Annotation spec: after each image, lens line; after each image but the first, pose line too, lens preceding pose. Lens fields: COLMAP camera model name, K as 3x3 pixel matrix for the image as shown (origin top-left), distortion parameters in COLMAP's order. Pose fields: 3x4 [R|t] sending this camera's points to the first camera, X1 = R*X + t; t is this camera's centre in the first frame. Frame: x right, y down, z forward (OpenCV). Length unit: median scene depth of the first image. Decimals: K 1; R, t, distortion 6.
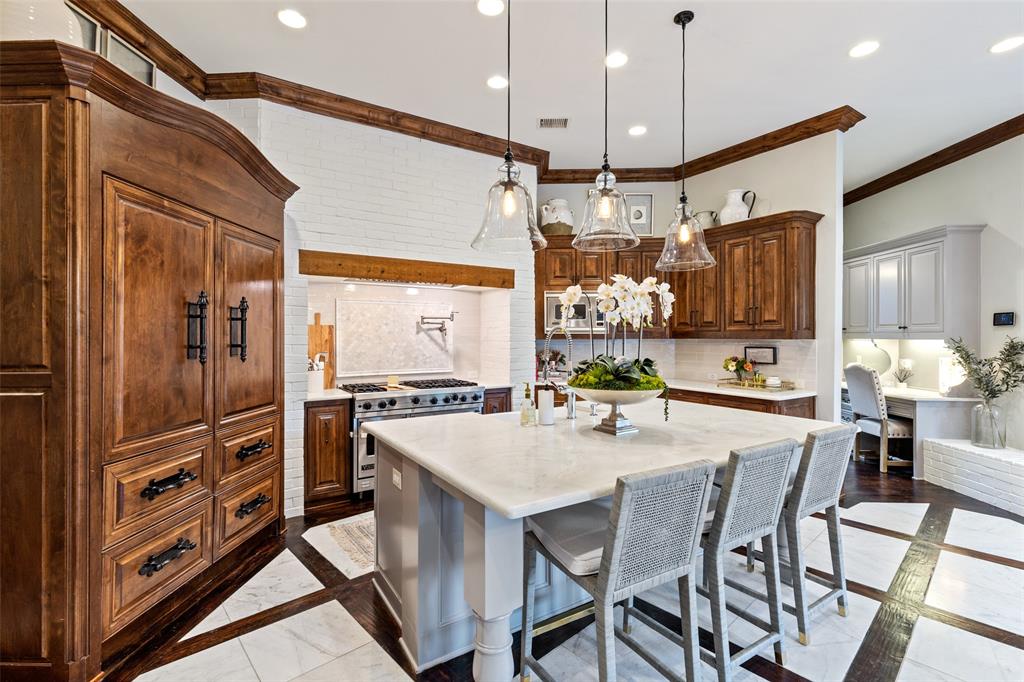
lens RADIAL K [[462.6, 0, 514.5], [0, 462.6, 336.4], [0, 0, 1]] dist [0.007484, -0.000619]
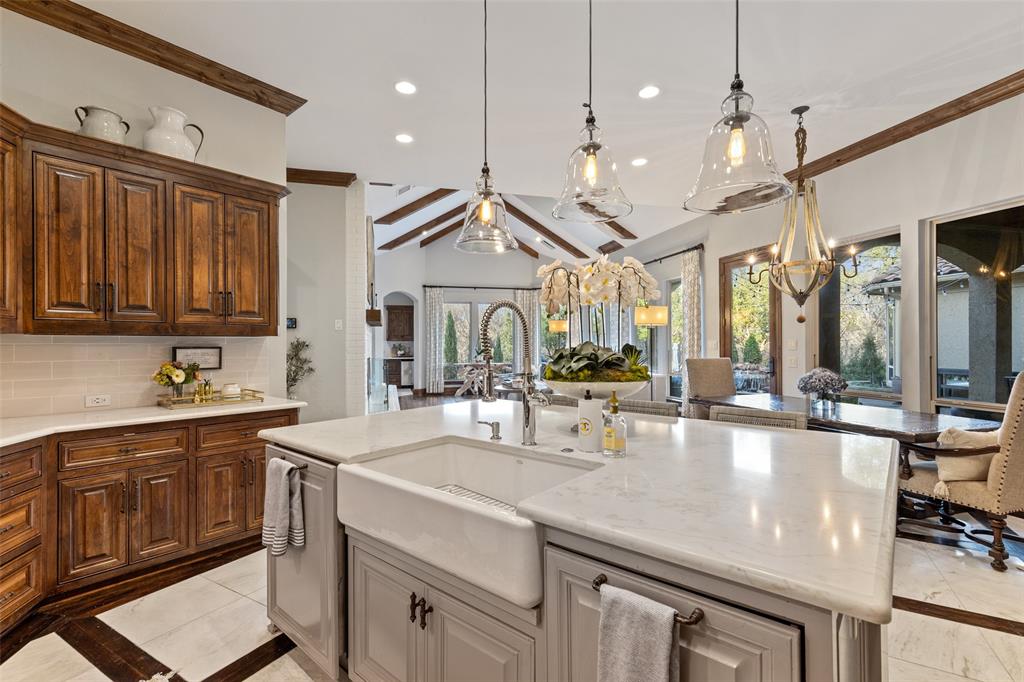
lens RADIAL K [[462.6, 0, 508.9], [0, 462.6, 340.7], [0, 0, 1]] dist [0.007484, -0.000619]
pose [[-0.284526, 0.008435, 0.958631, -0.294560], [0.007315, 0.999951, -0.006627, 0.020529], [-0.958640, 0.005127, -0.284574, 0.728957]]
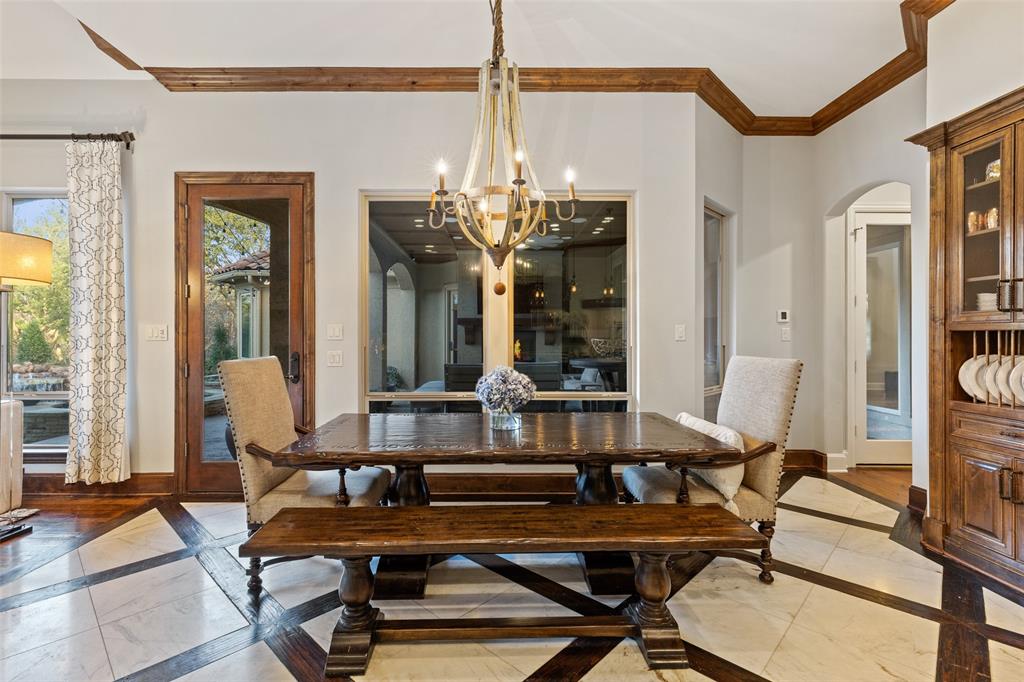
lens RADIAL K [[462.6, 0, 500.5], [0, 462.6, 334.3], [0, 0, 1]] dist [0.007484, -0.000619]
pose [[-0.999091, -0.001019, -0.042612, 0.360272], [-0.001097, 0.999998, 0.001826, 0.029352], [0.042610, 0.001871, -0.999090, 0.502485]]
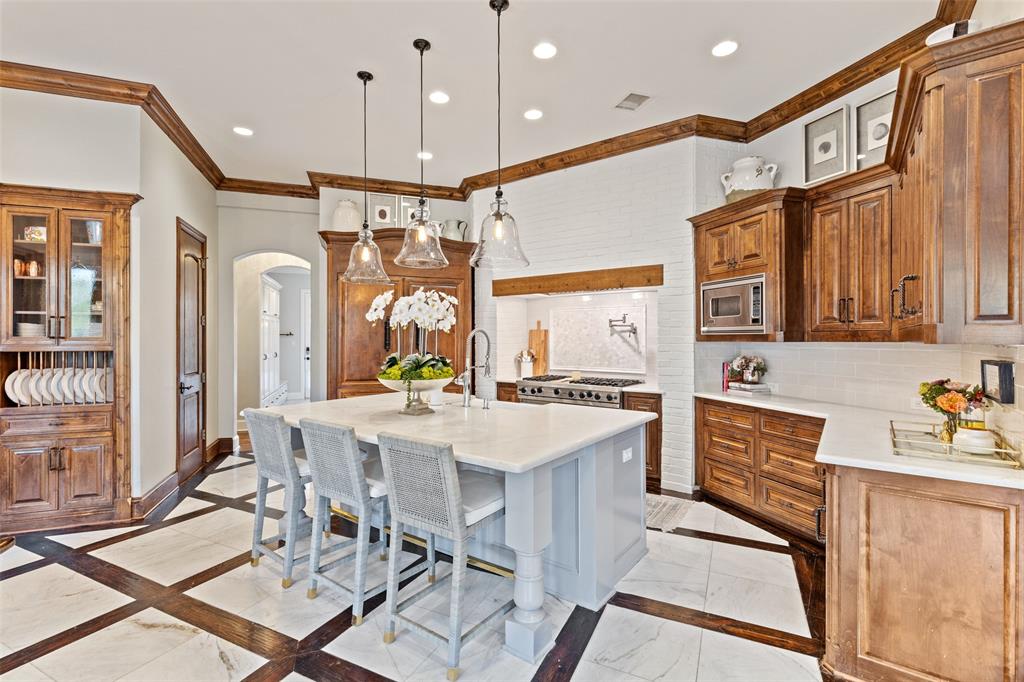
lens RADIAL K [[462.6, 0, 515.1], [0, 462.6, 337.4], [0, 0, 1]] dist [0.007484, -0.000619]
pose [[0.362446, -0.002647, -0.932001, 0.764985], [-0.001227, 0.999994, -0.003317, 0.002354], [0.932004, 0.002345, 0.362440, 0.417129]]
